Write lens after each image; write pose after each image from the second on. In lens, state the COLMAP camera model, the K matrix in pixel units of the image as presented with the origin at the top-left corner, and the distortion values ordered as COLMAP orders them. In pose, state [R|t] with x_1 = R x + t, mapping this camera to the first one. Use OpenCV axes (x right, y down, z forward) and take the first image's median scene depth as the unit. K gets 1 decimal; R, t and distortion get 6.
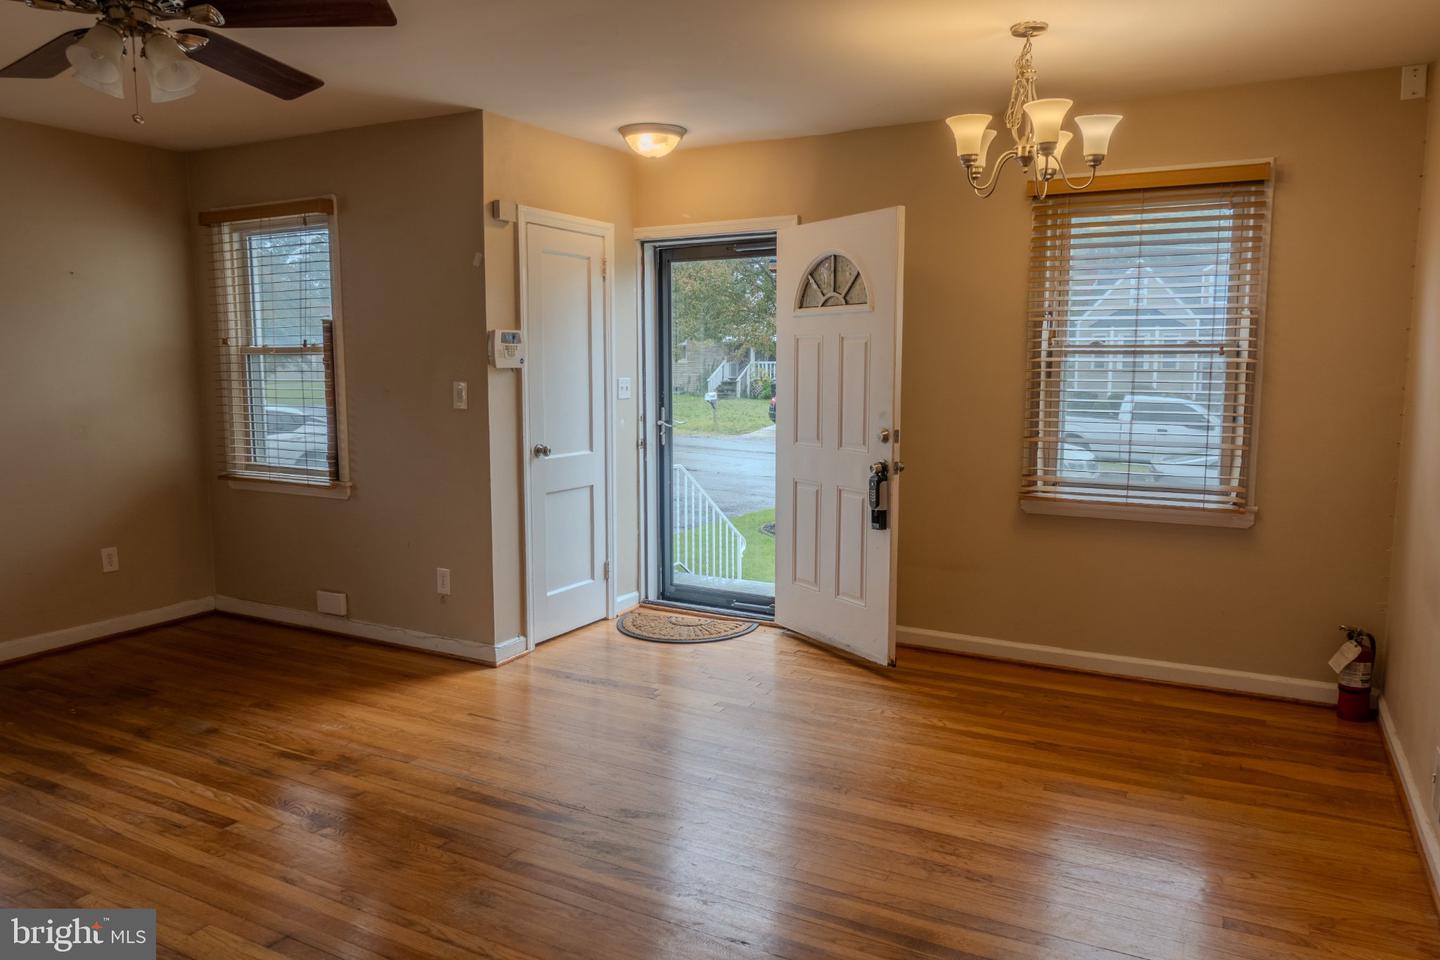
lens RADIAL K [[999.8, 0, 720.0], [0, 999.8, 480.0], [0, 0, 1]] dist [0.037311, -0.060097]
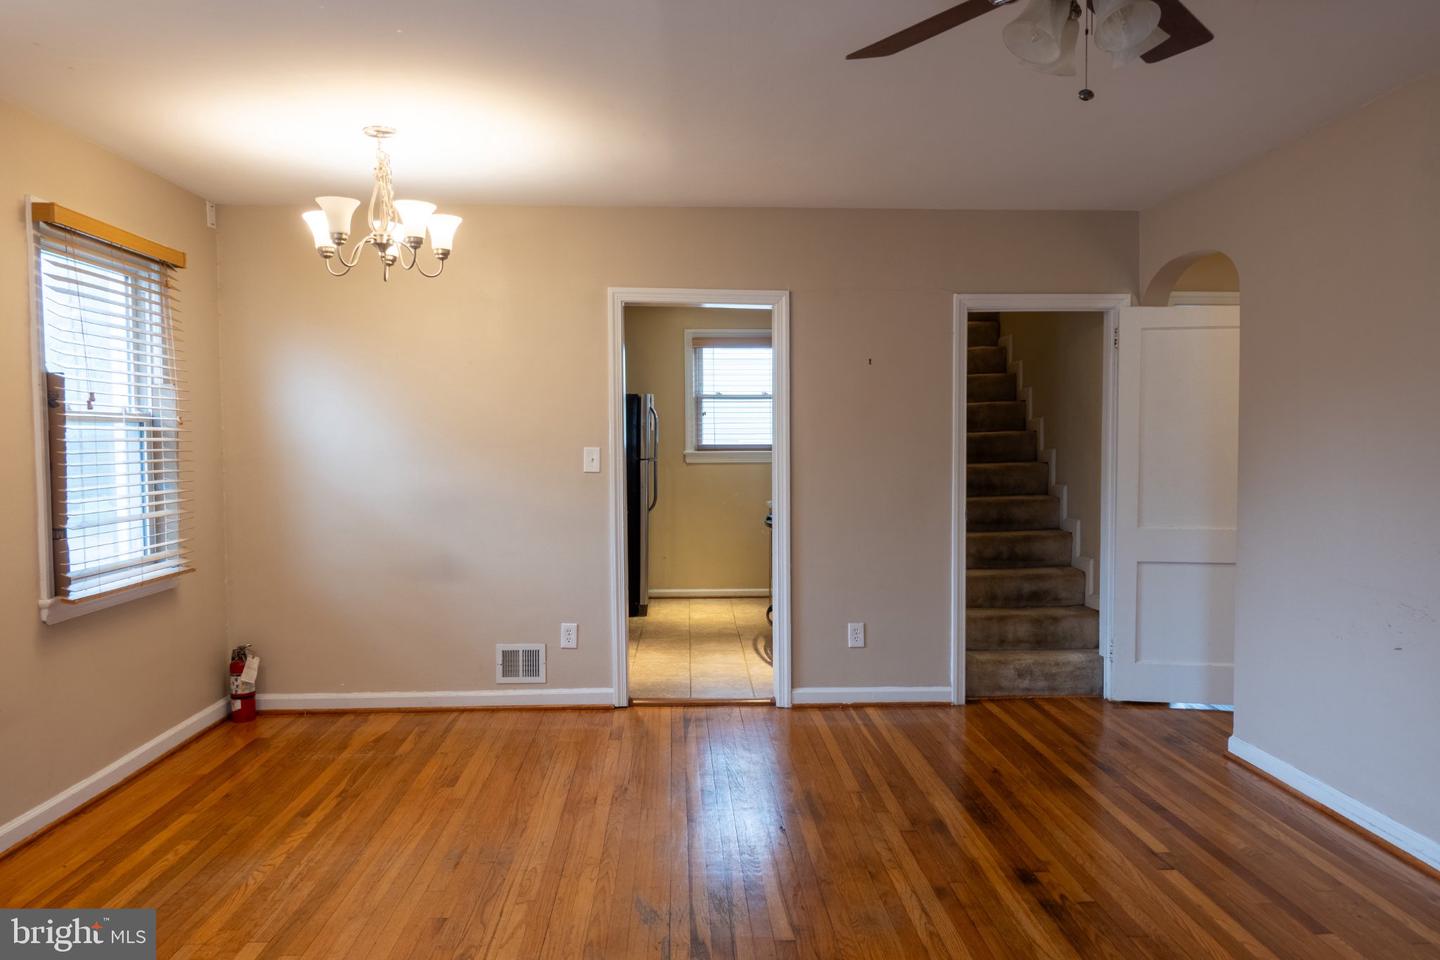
lens RADIAL K [[999.8, 0, 720.0], [0, 999.8, 480.0], [0, 0, 1]] dist [0.037311, -0.060097]
pose [[-0.514617, -0.033420, 0.856769, -0.692842], [0.108893, 0.988602, 0.103968, -0.113108], [-0.850477, 0.146799, -0.505112, 1.051805]]
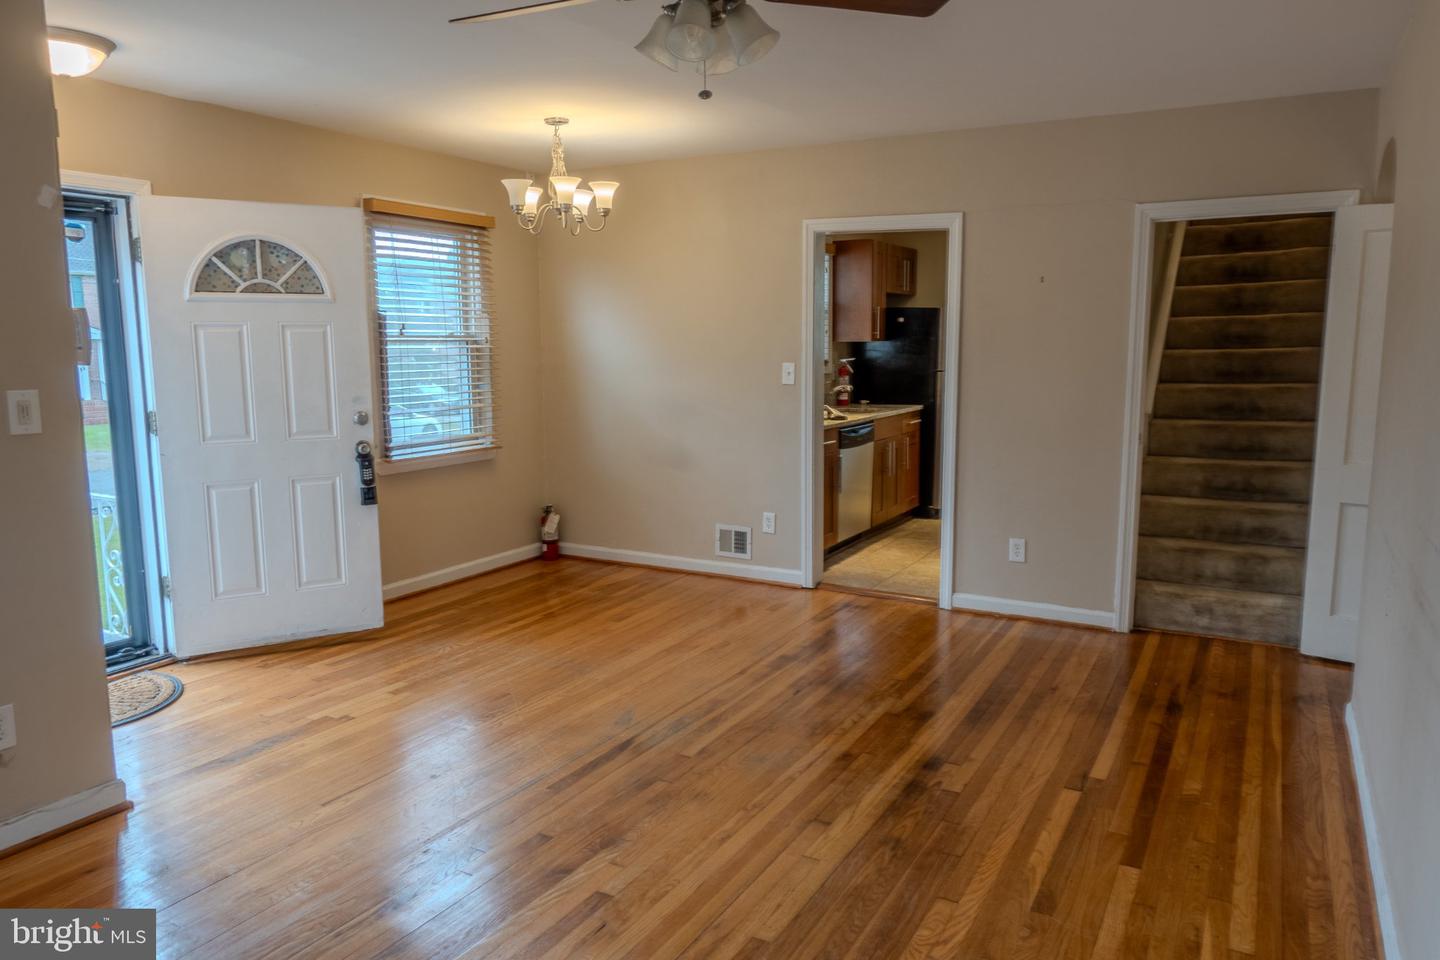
lens RADIAL K [[999.8, 0, 720.0], [0, 999.8, 480.0], [0, 0, 1]] dist [0.037311, -0.060097]
pose [[0.014254, -0.139599, 0.990105, -0.979798], [0.124494, 0.982749, 0.136770, -0.084572], [-0.992118, 0.121313, 0.031387, 0.631937]]
